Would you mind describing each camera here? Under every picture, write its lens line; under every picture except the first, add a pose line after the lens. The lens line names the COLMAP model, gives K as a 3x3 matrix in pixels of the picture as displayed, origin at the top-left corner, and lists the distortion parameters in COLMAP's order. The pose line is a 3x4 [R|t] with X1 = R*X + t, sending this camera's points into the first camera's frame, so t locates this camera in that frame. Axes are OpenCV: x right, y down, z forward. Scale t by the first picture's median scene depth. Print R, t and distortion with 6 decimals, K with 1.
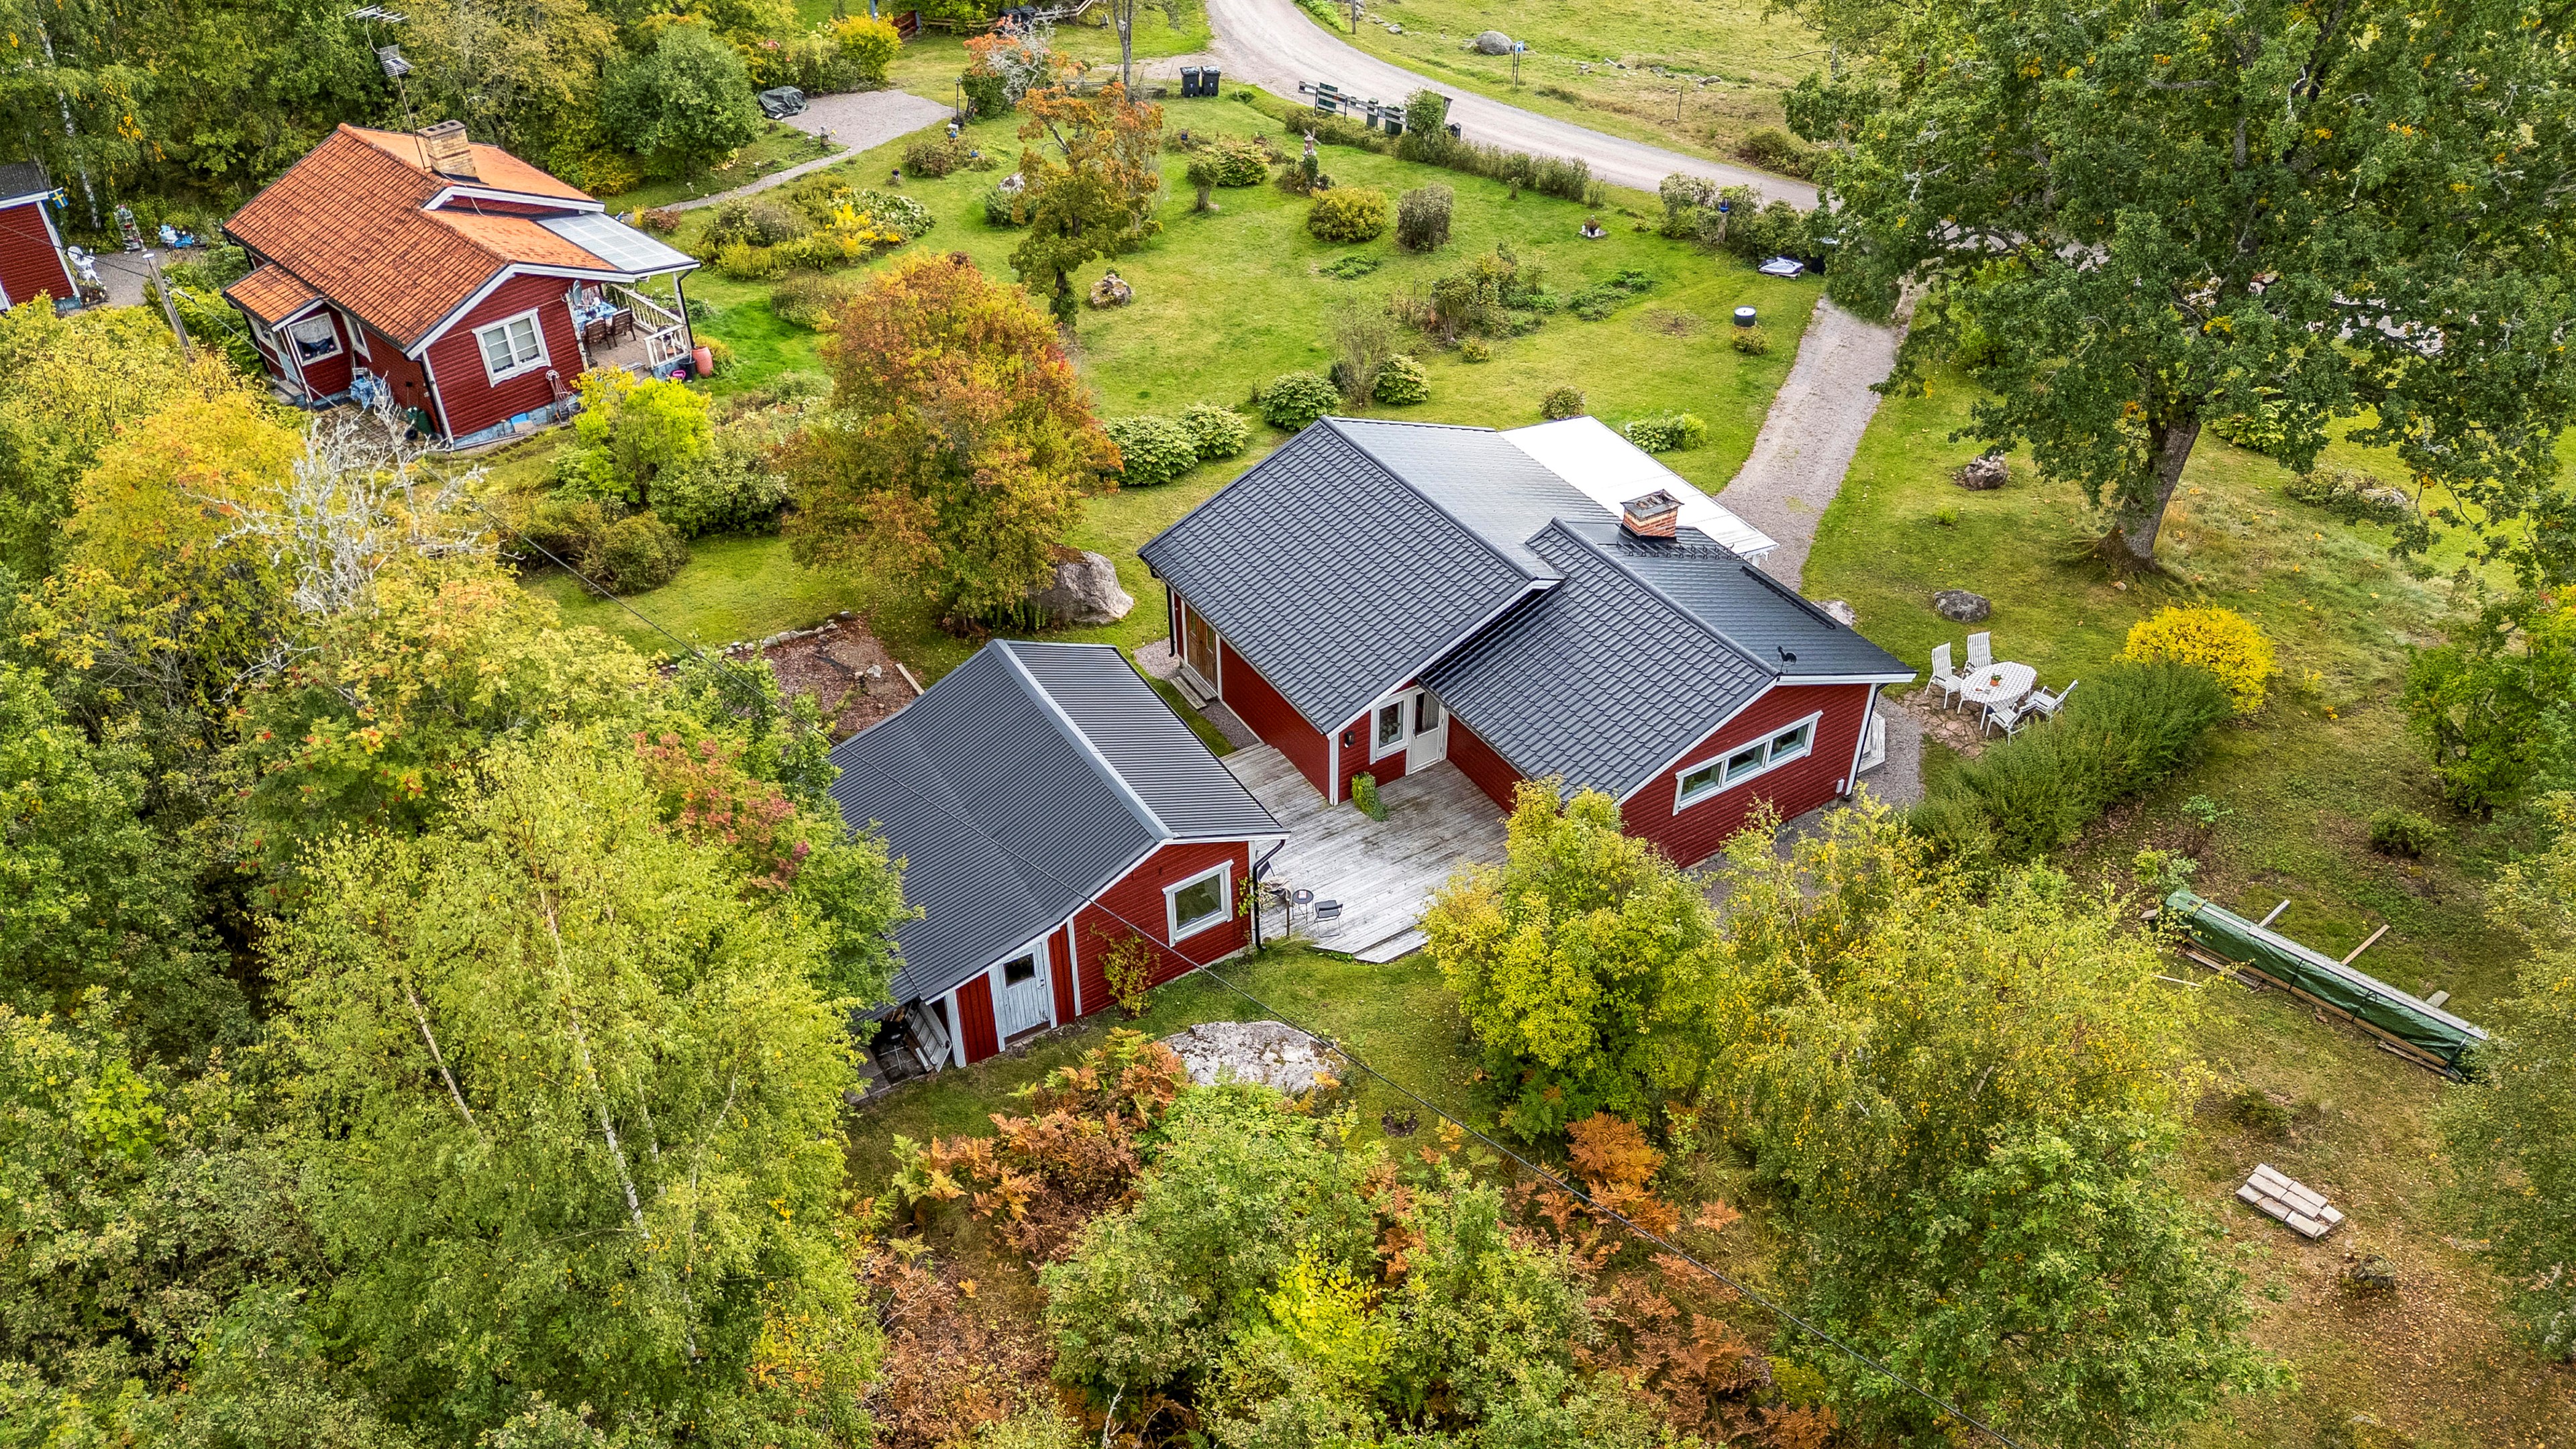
lens RADIAL K [[1925.5, 0, 1288.1], [0, 1925.5, 724.9], [0, 0, 1]] dist [0.072356, -0.062354]
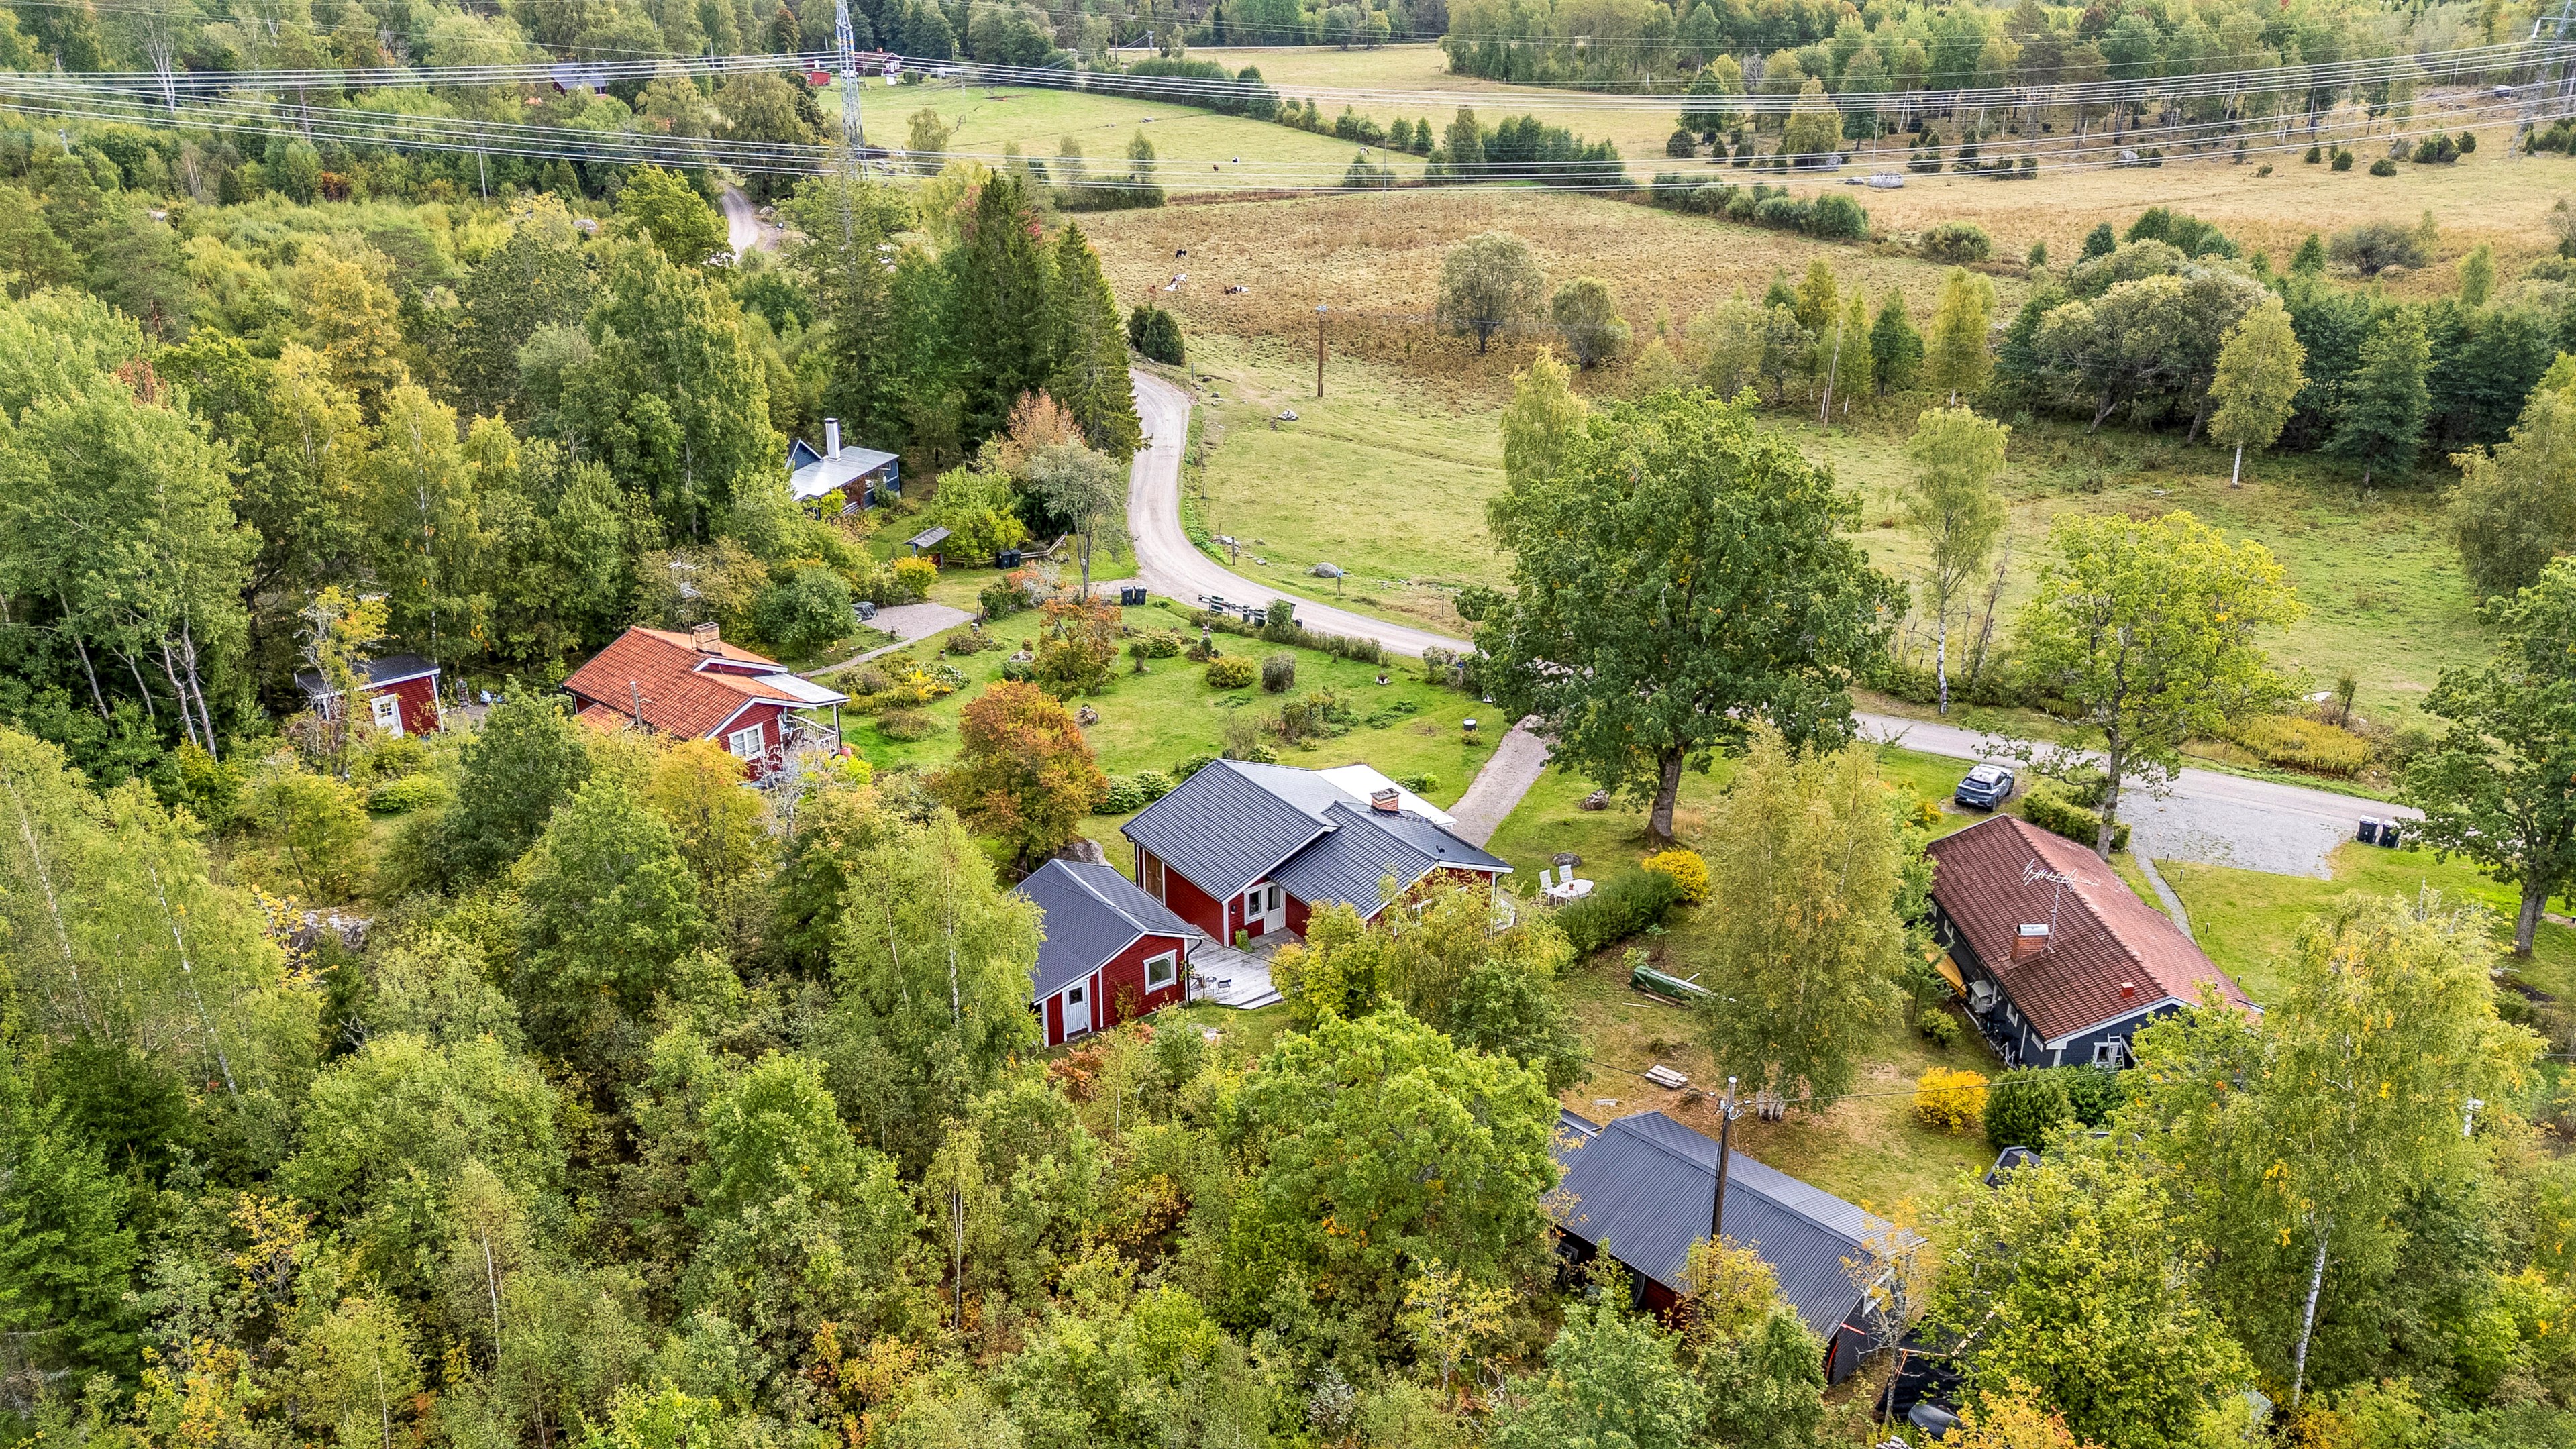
lens RADIAL K [[1925.5, 0, 1284.1], [0, 1925.5, 725.5], [0, 0, 1]] dist [0.072356, -0.062354]
pose [[0.998534, -0.013570, 0.052392, -0.010110], [0.026352, 0.967456, -0.251661, 0.193980], [-0.047272, 0.252673, 0.966396, -0.567894]]
